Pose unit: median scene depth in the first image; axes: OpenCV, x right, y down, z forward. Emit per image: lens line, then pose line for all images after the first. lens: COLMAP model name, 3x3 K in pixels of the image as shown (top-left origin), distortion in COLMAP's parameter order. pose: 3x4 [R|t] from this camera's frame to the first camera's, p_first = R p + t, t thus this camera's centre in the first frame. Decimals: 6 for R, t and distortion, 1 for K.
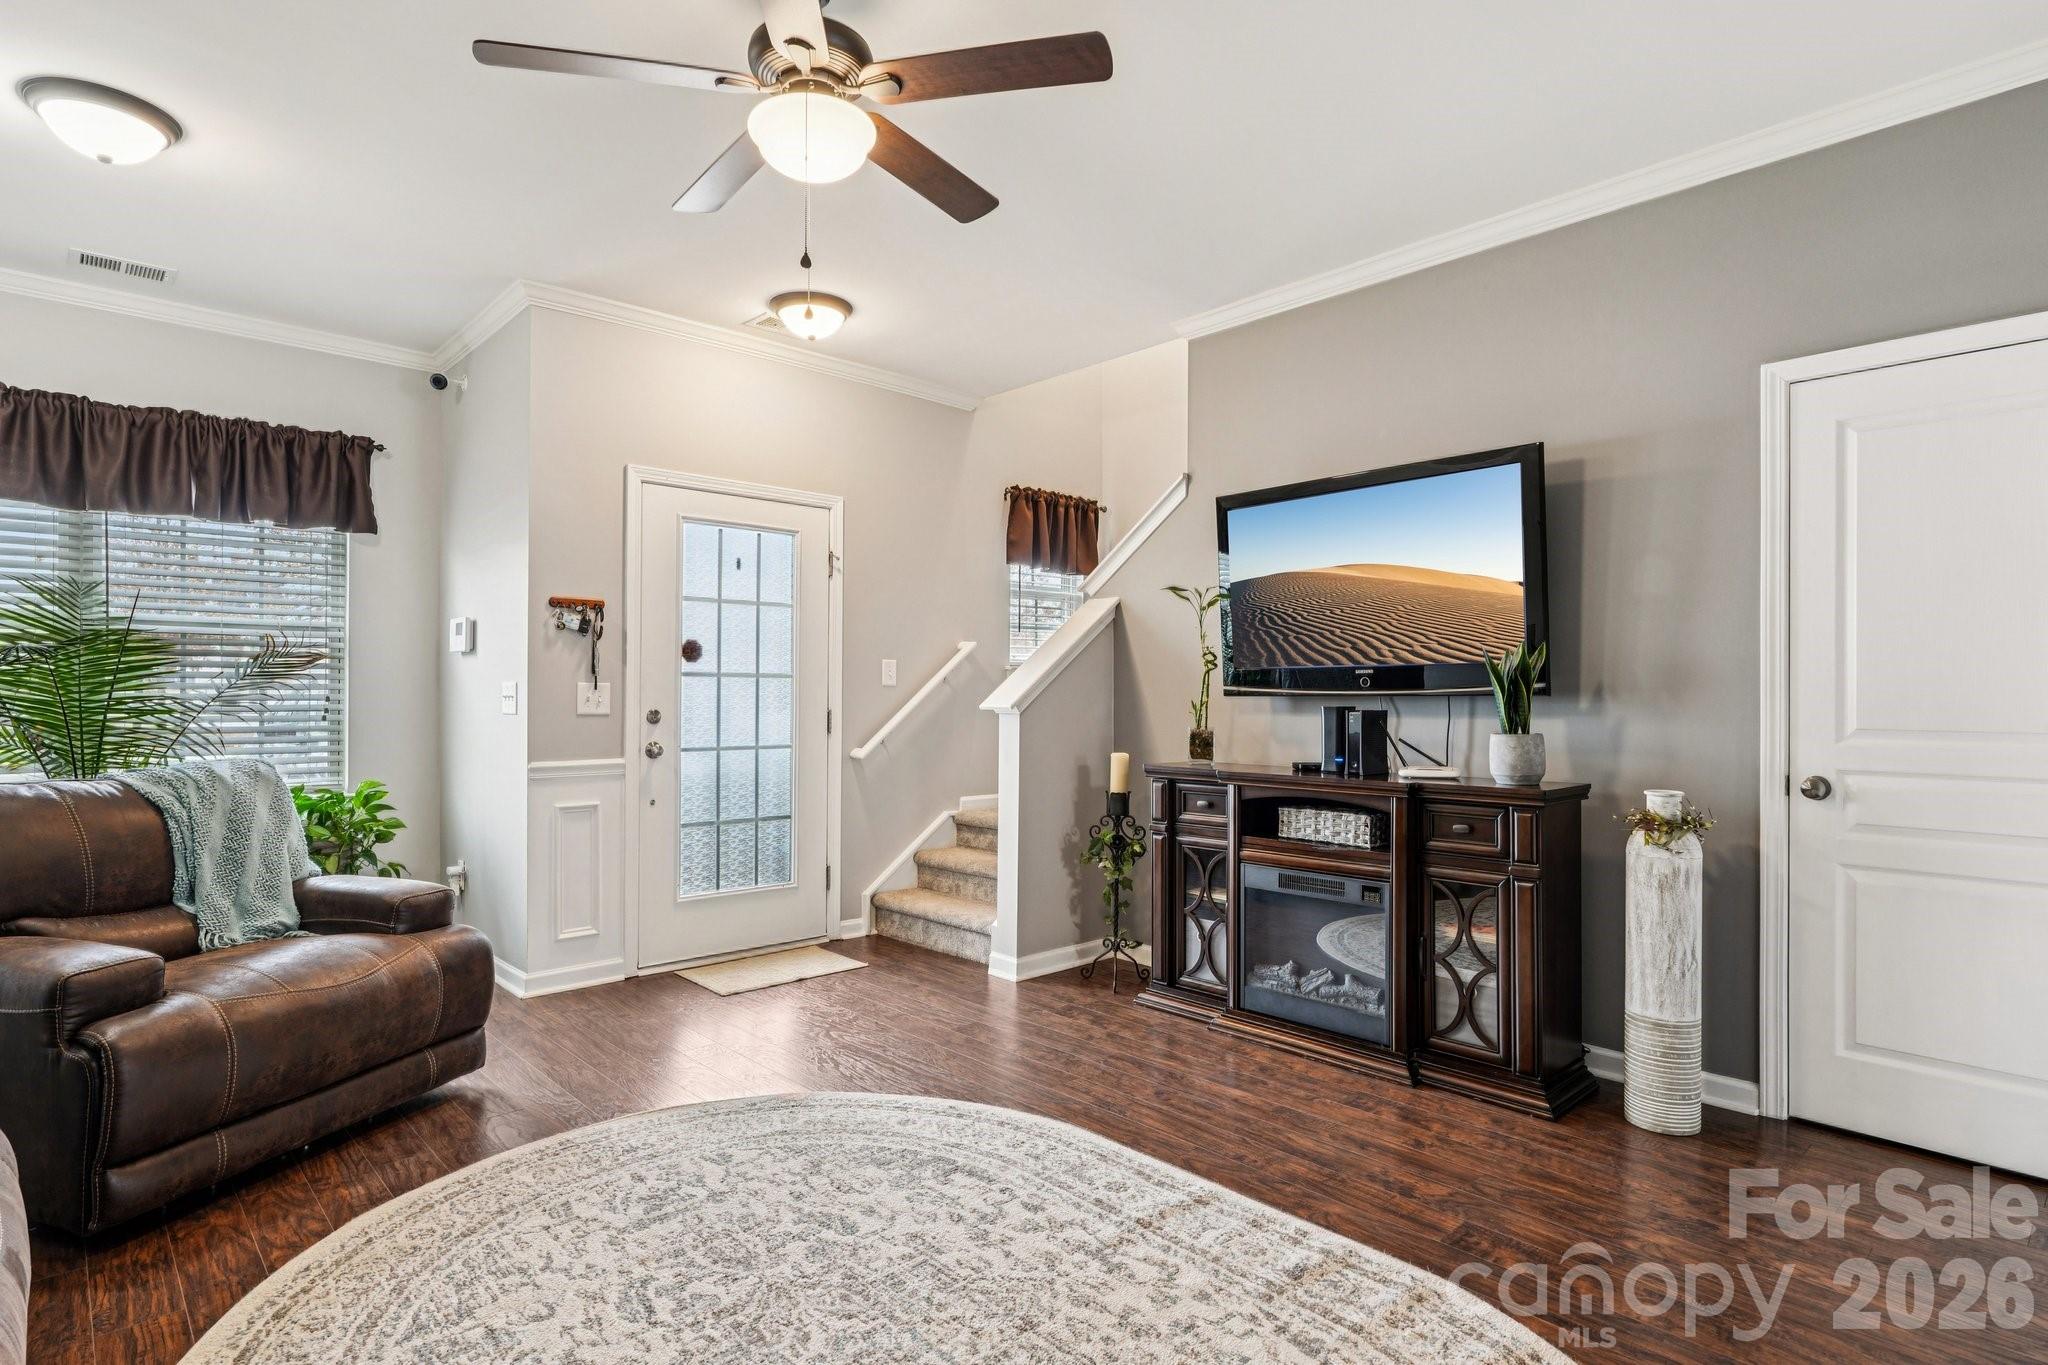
lens RADIAL K [[1066.9, 0, 1024.0], [0, 1066.9, 682.5], [0, 0, 1]] dist [0.002578, 0.002949]
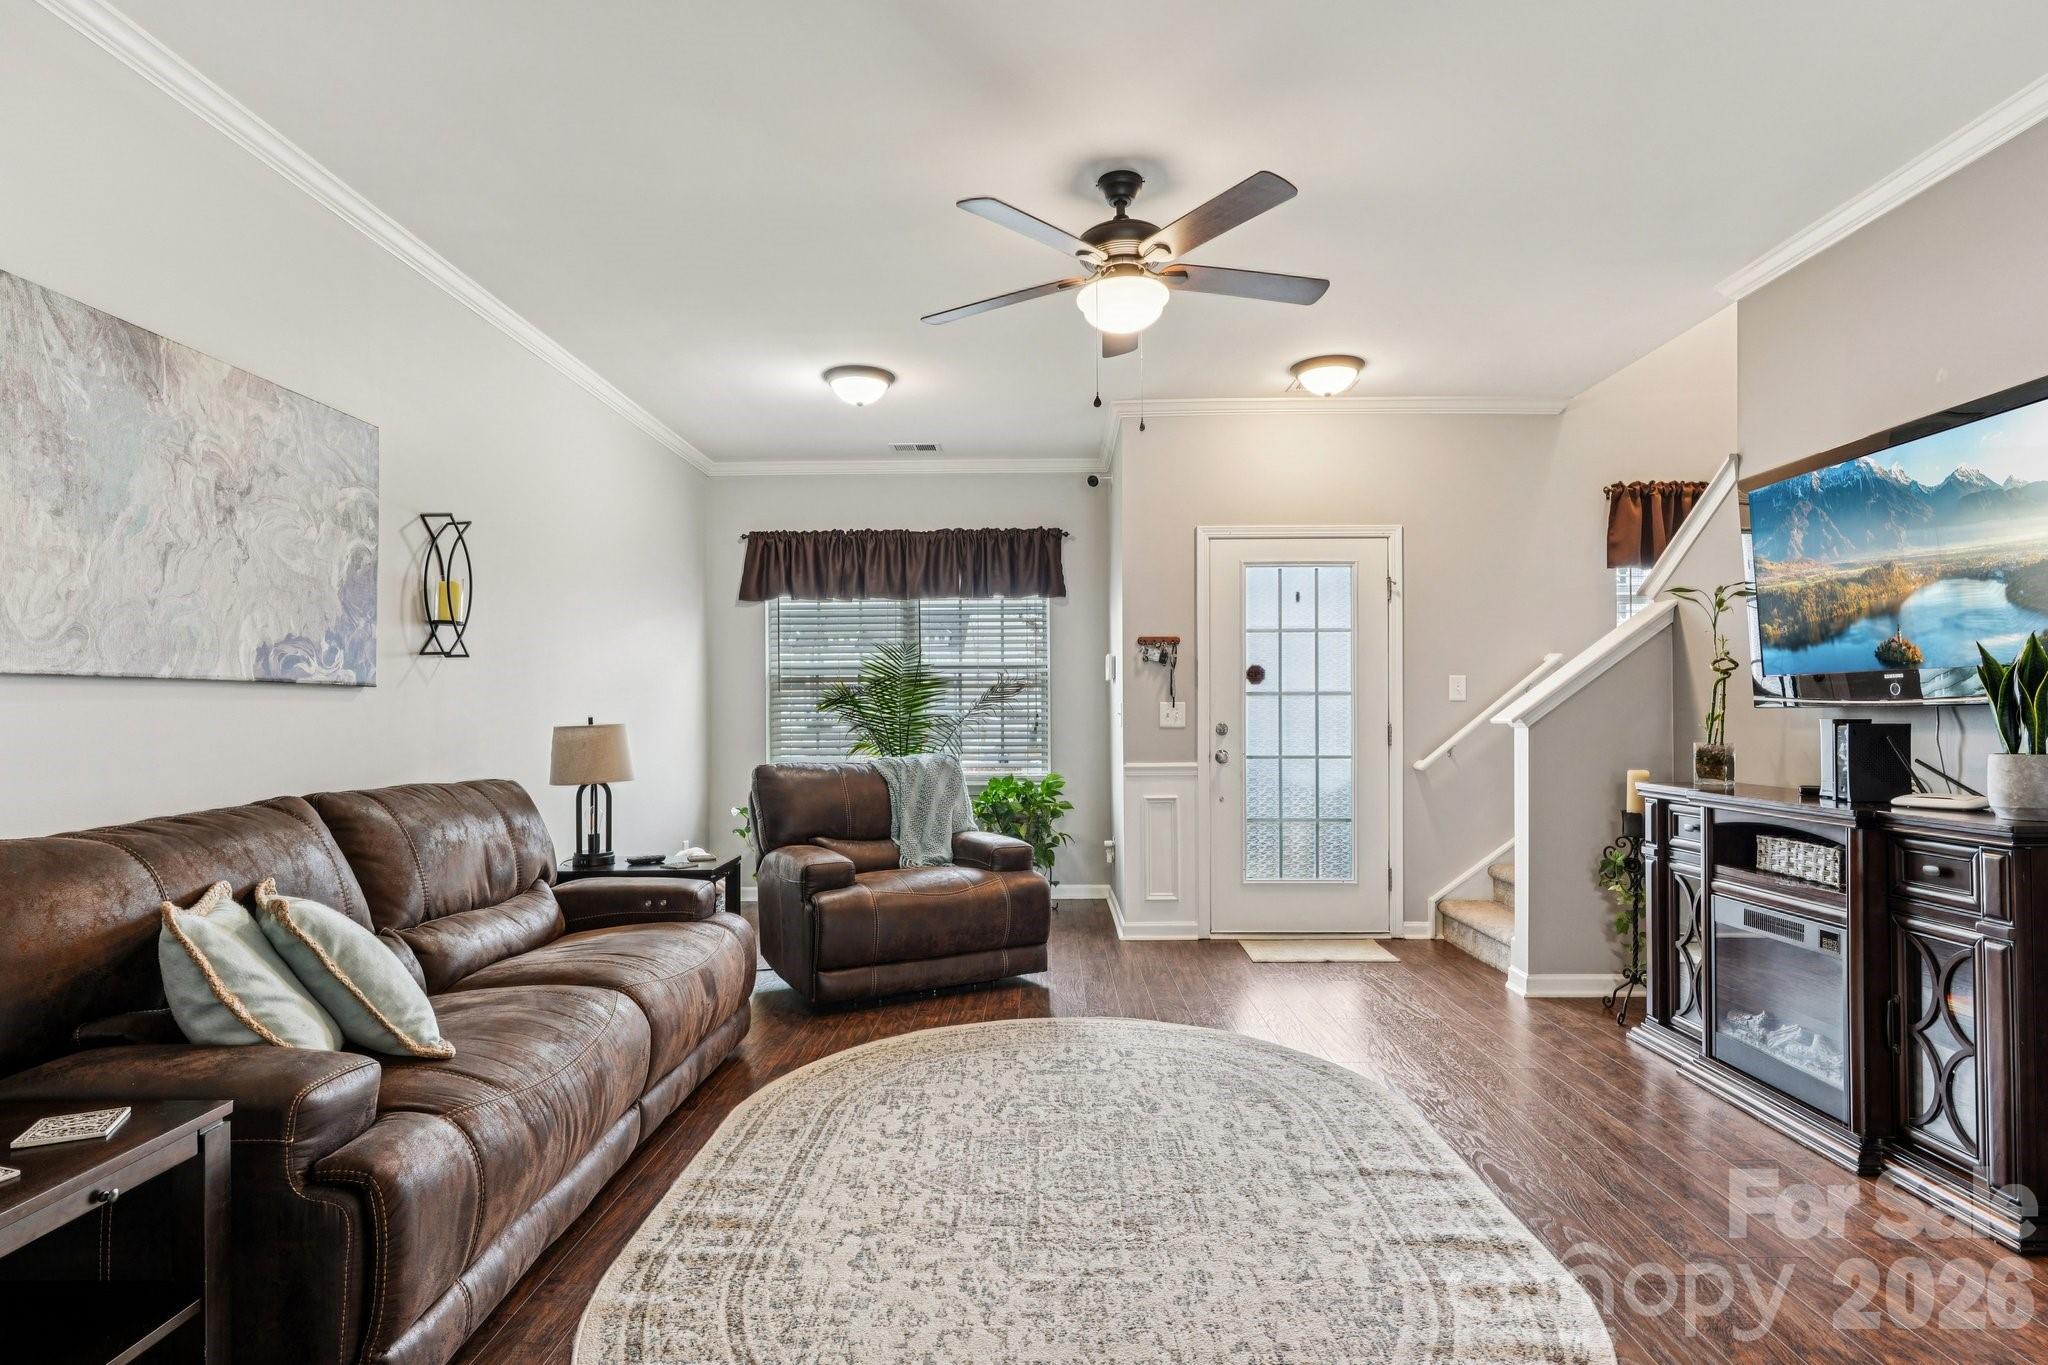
lens RADIAL K [[1074.4, 0, 1026.4], [0, 1074.4, 696.2], [0, 0, 1]] dist [0.003647, 0.001172]
pose [[0.719117, -0.017348, -0.694672, 0.371550], [0.016135, 0.999836, -0.008266, 0.000954], [0.694702, -0.005264, 0.719279, -0.042651]]
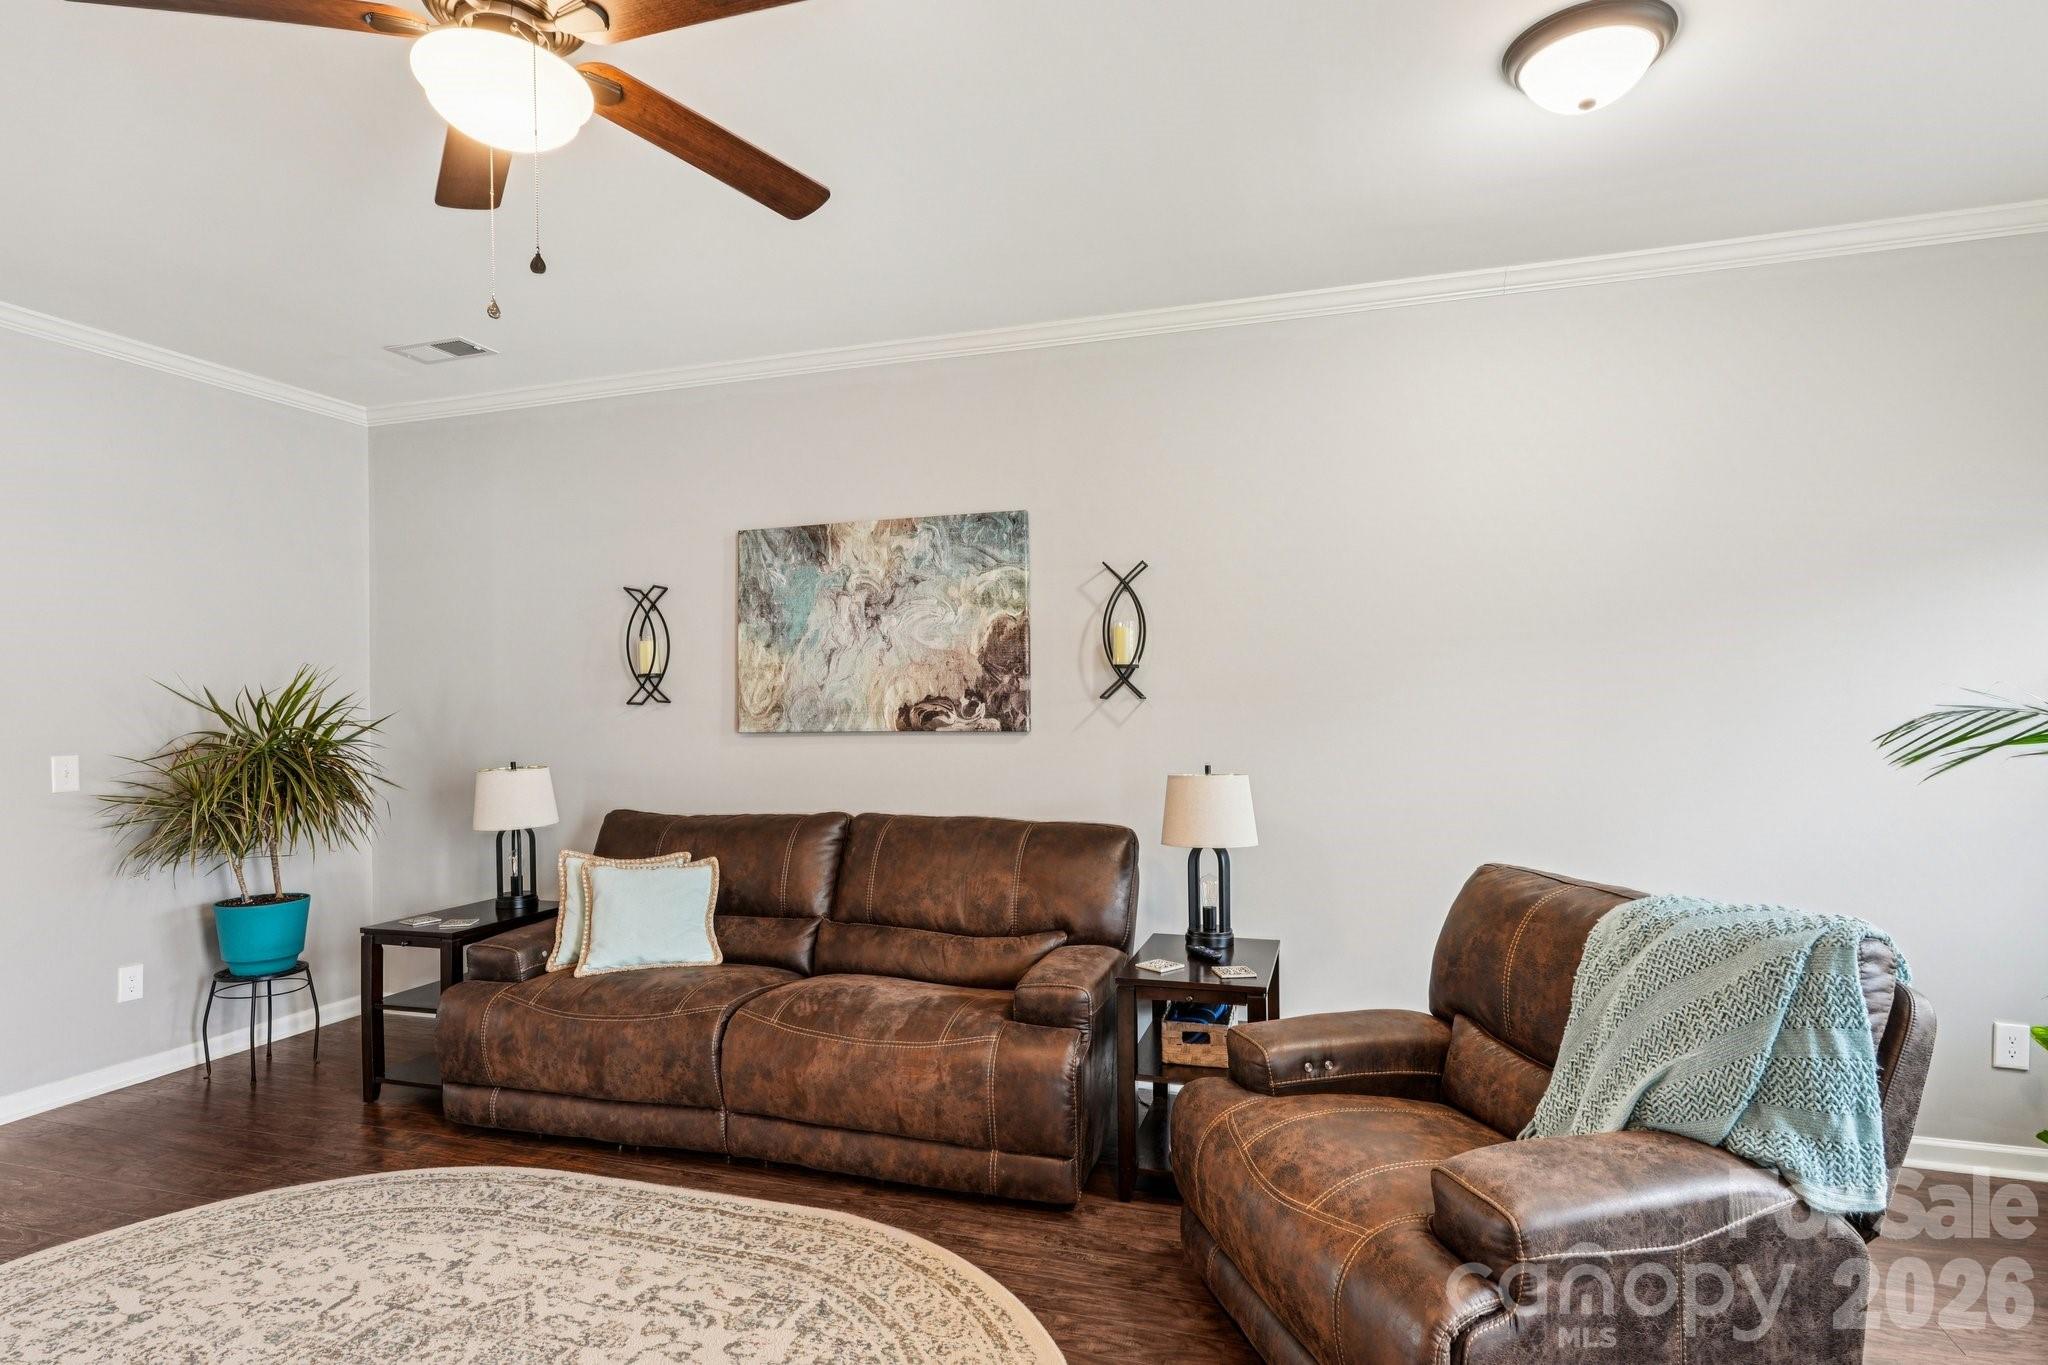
lens RADIAL K [[1075.9, 0, 1025.2], [0, 1075.9, 693.4], [0, 0, 1]] dist [-0.002102, 0.001341]
pose [[-0.873658, -0.003304, -0.486529, -0.080341], [0.012715, 0.999480, -0.029620, -0.026272], [0.486374, -0.032064, -0.873162, 1.032512]]
